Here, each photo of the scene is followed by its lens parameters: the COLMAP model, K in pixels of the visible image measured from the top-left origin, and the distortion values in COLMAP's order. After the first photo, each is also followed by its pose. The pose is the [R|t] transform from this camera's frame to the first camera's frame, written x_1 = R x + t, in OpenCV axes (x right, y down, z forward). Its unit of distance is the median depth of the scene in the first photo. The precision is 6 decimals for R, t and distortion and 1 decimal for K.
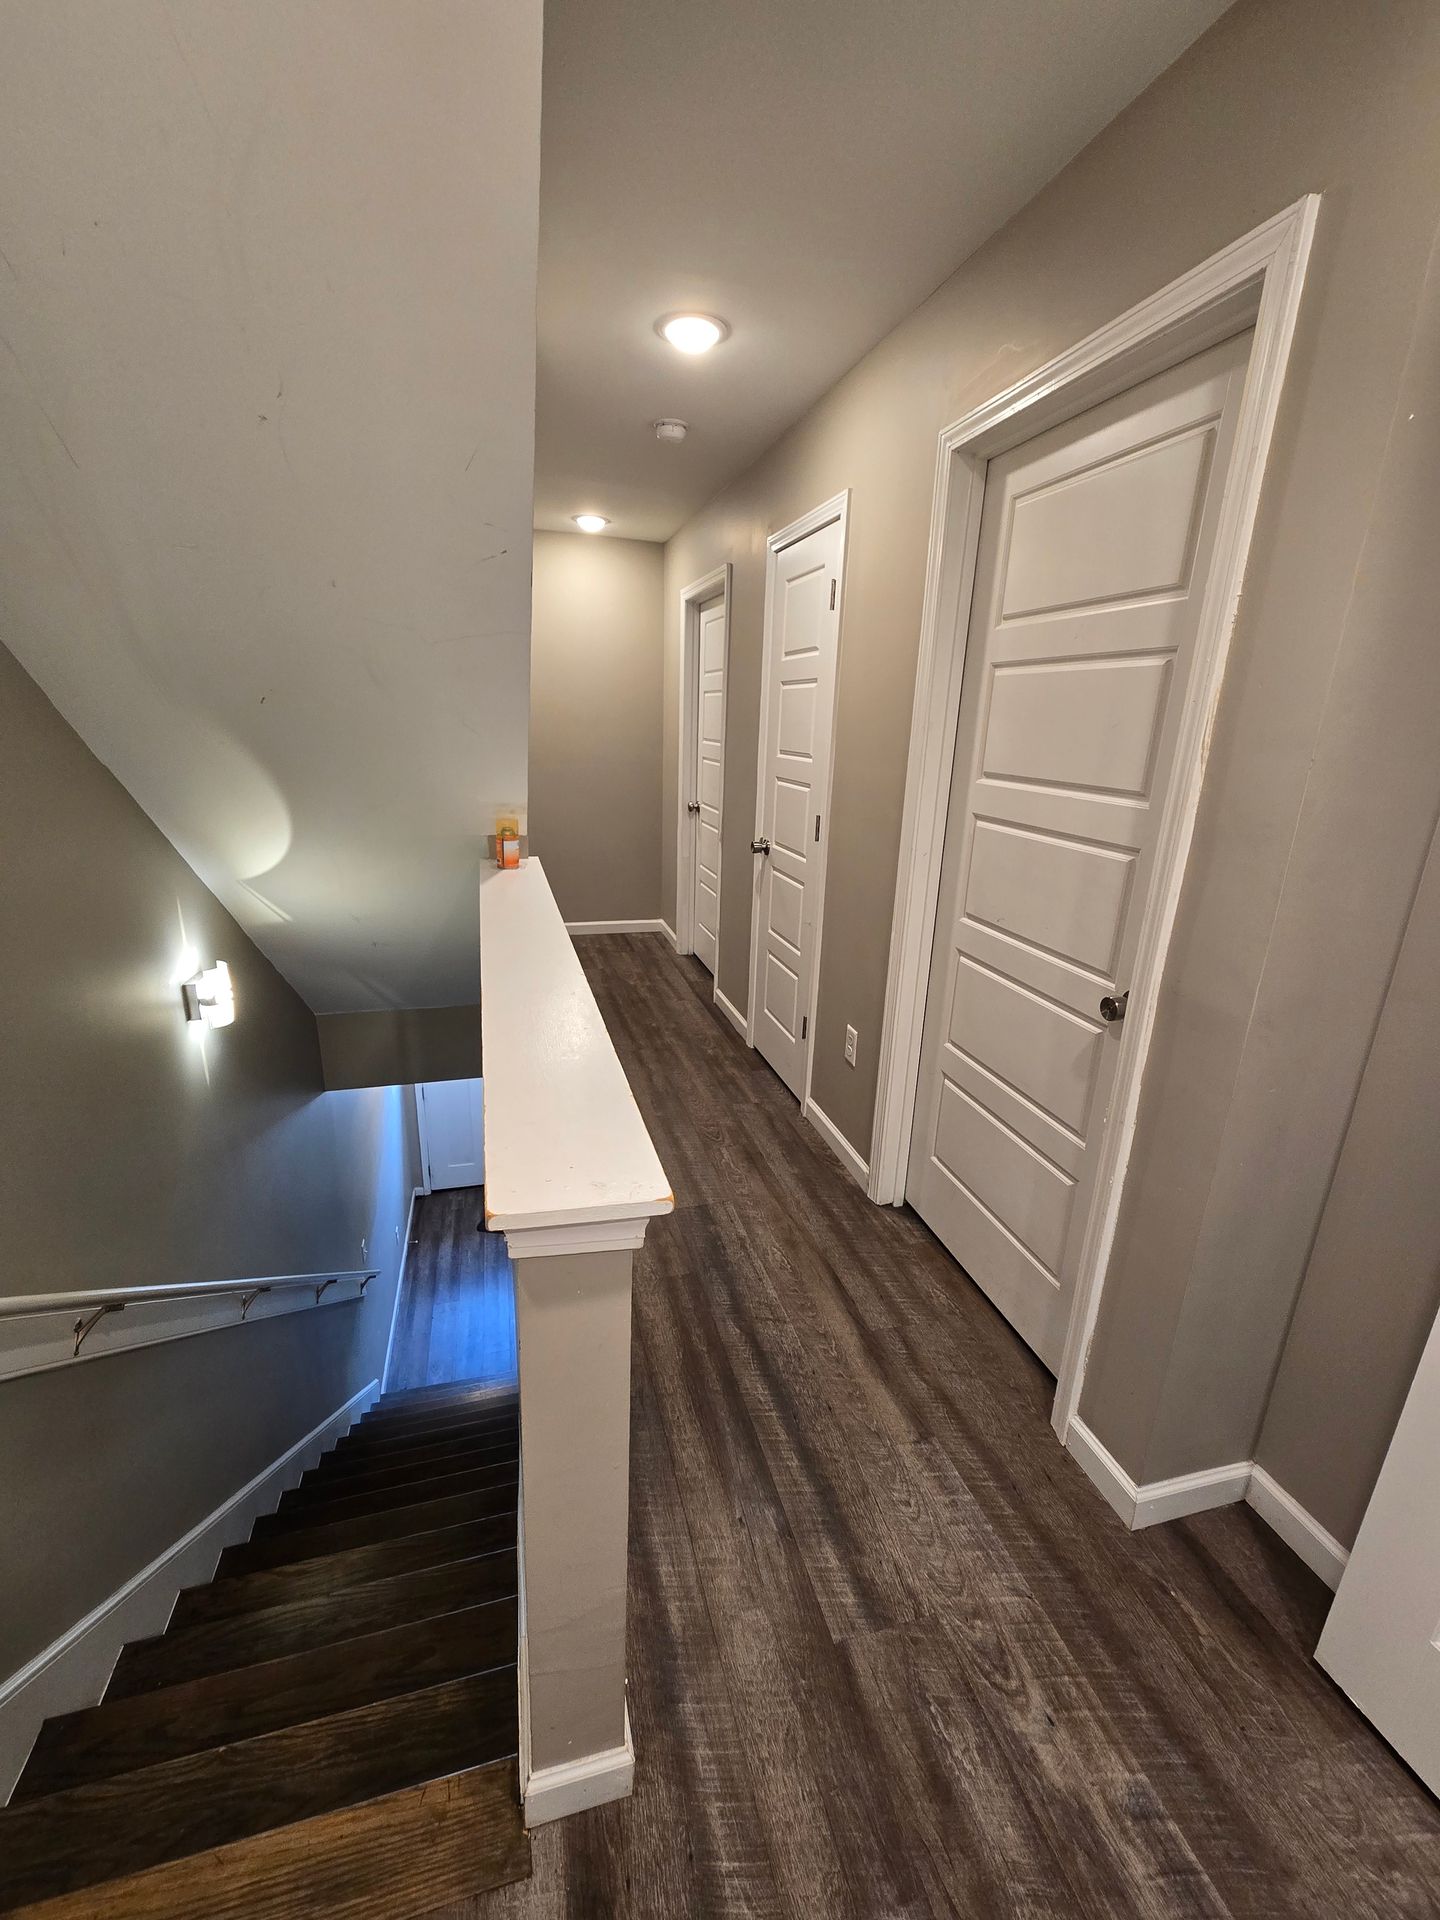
lens RADIAL K [[791.4, 0, 720.0], [0, 791.4, 960.0], [0, 0, 1]] dist [0.001134, 0.000737]
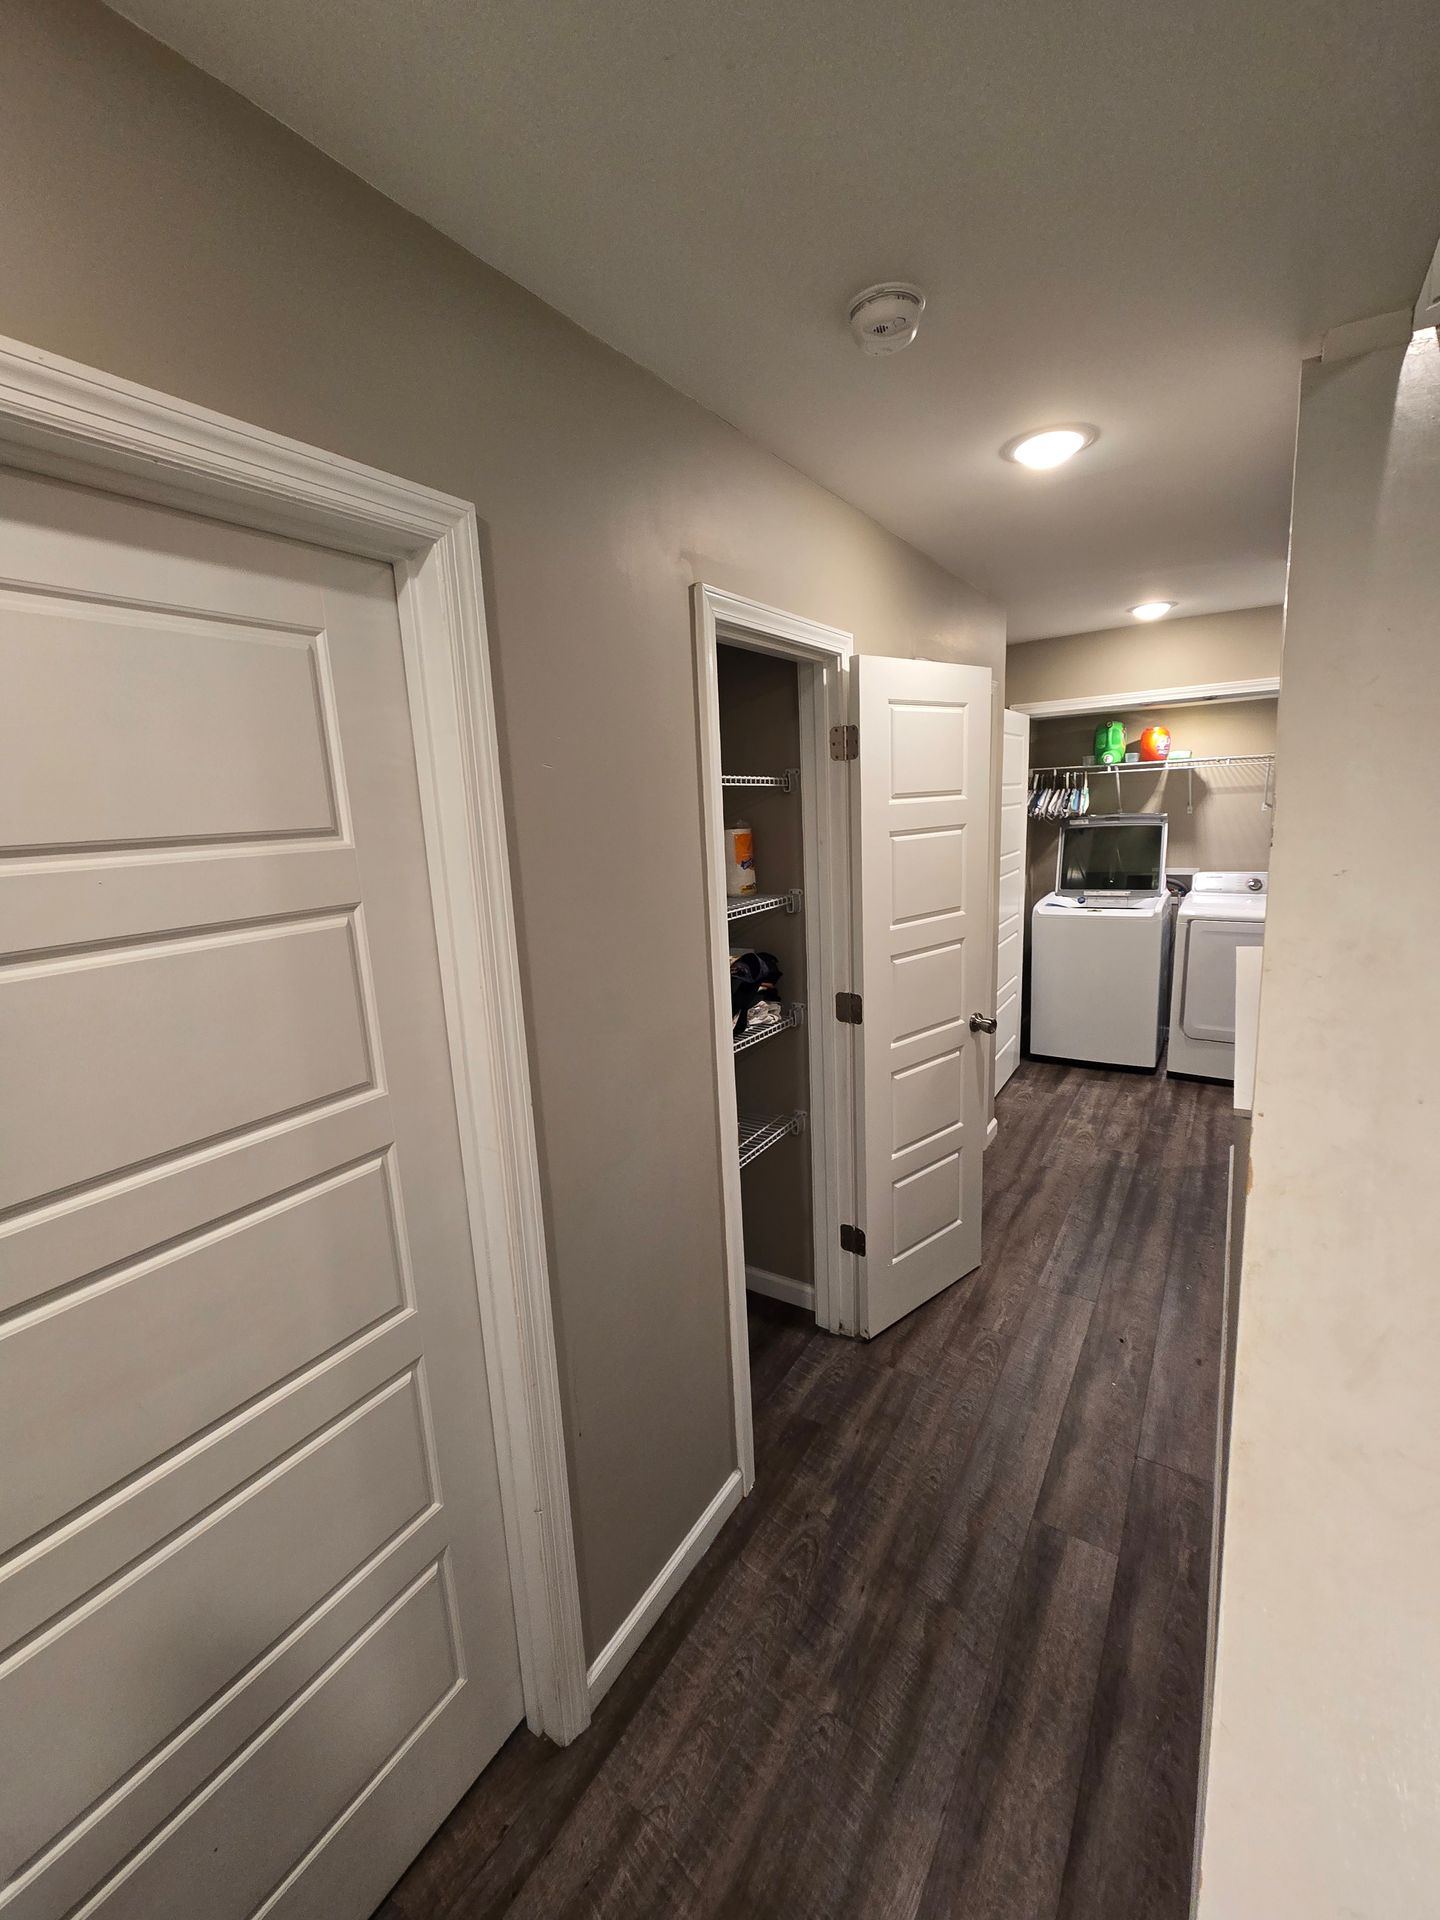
lens RADIAL K [[791.4, 0, 720.0], [0, 791.4, 960.0], [0, 0, 1]] dist [0.001134, 0.000737]
pose [[-0.658868, -0.170028, 0.732791, -0.550577], [0.230253, 0.881787, 0.411625, -0.842940], [-0.716154, 0.439934, -0.541832, 2.199402]]
